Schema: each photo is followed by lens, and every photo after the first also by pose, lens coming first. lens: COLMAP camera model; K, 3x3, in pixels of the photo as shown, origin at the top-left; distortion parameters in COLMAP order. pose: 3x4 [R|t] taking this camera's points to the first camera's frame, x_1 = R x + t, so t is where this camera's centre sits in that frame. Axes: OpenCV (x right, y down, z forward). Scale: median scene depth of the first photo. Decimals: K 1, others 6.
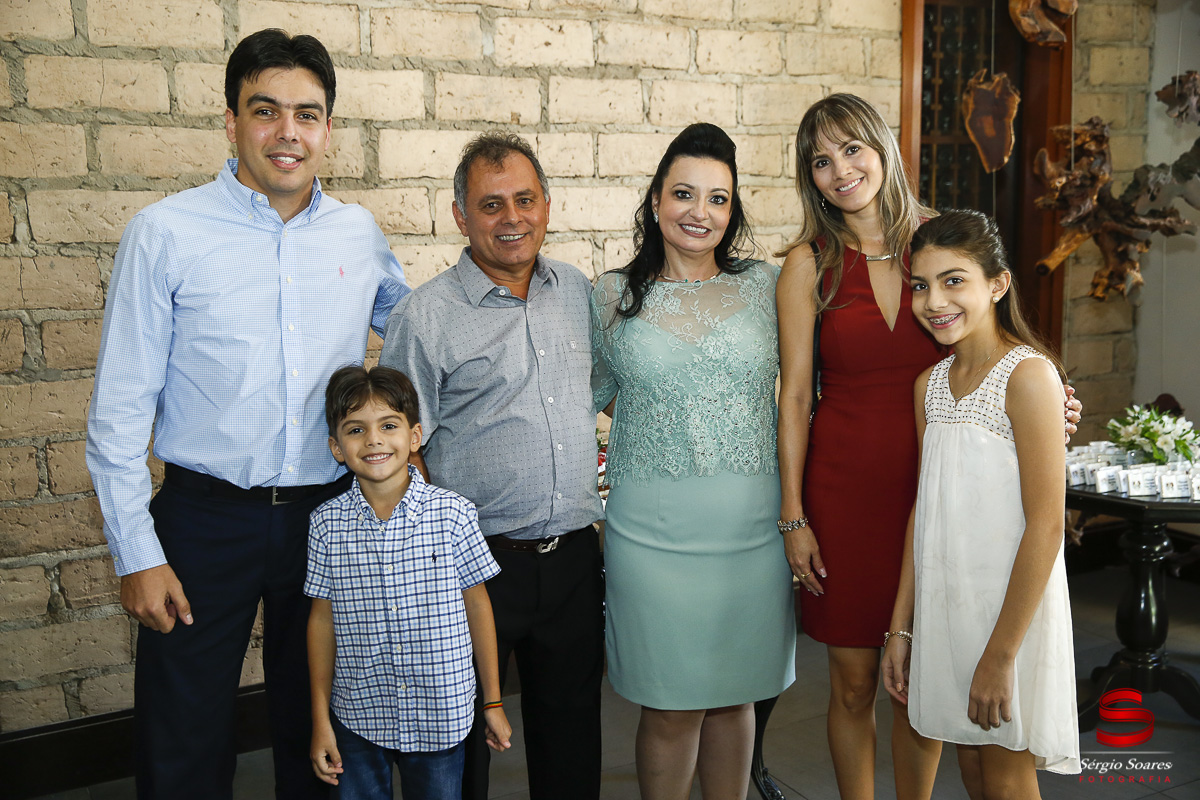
lens RADIAL K [[1259.2, 0, 600.0], [0, 1259.2, 400.0], [0, 0, 1]] dist [0.002895, 0.120708]
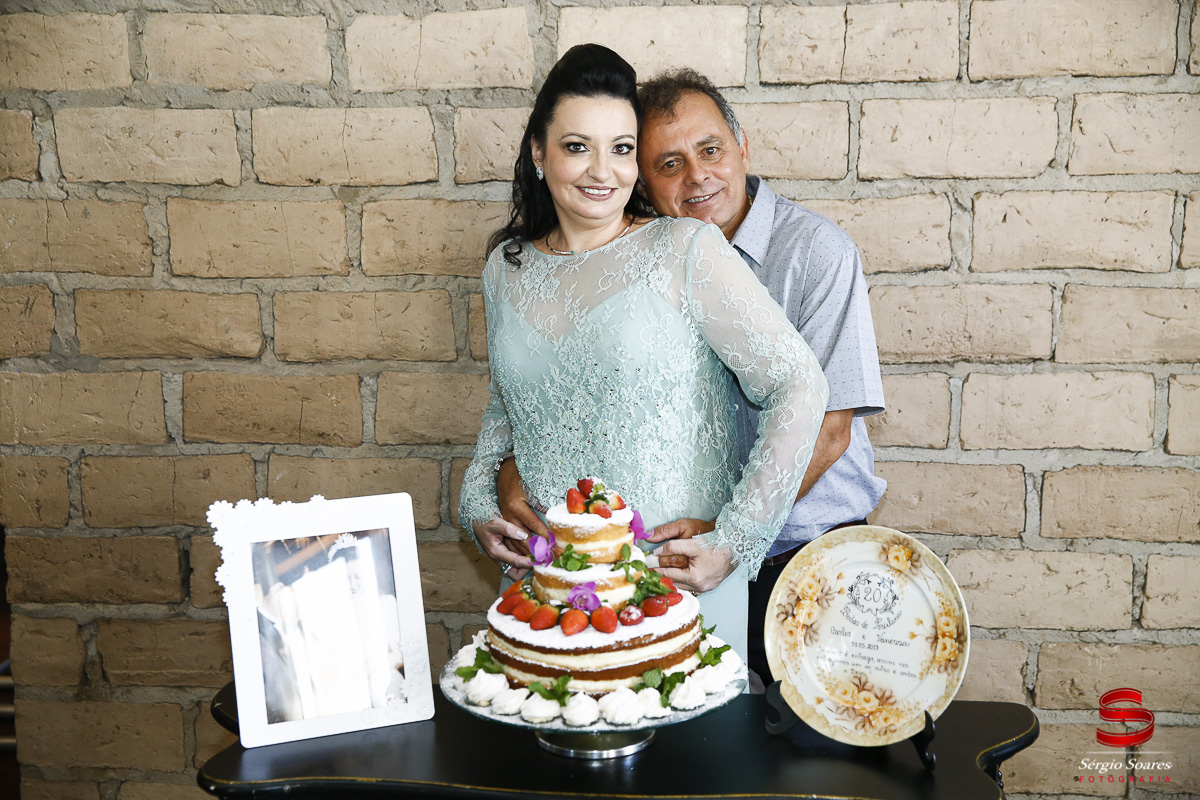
lens RADIAL K [[1577.9, 0, 600.0], [0, 1577.9, 400.0], [0, 0, 1]] dist [0.076712, 0.104291]
pose [[0.832939, 0.099533, -0.544339, 0.258755], [-0.087698, 0.995002, 0.047743, -0.056939], [0.546371, 0.007970, 0.837505, 0.329382]]
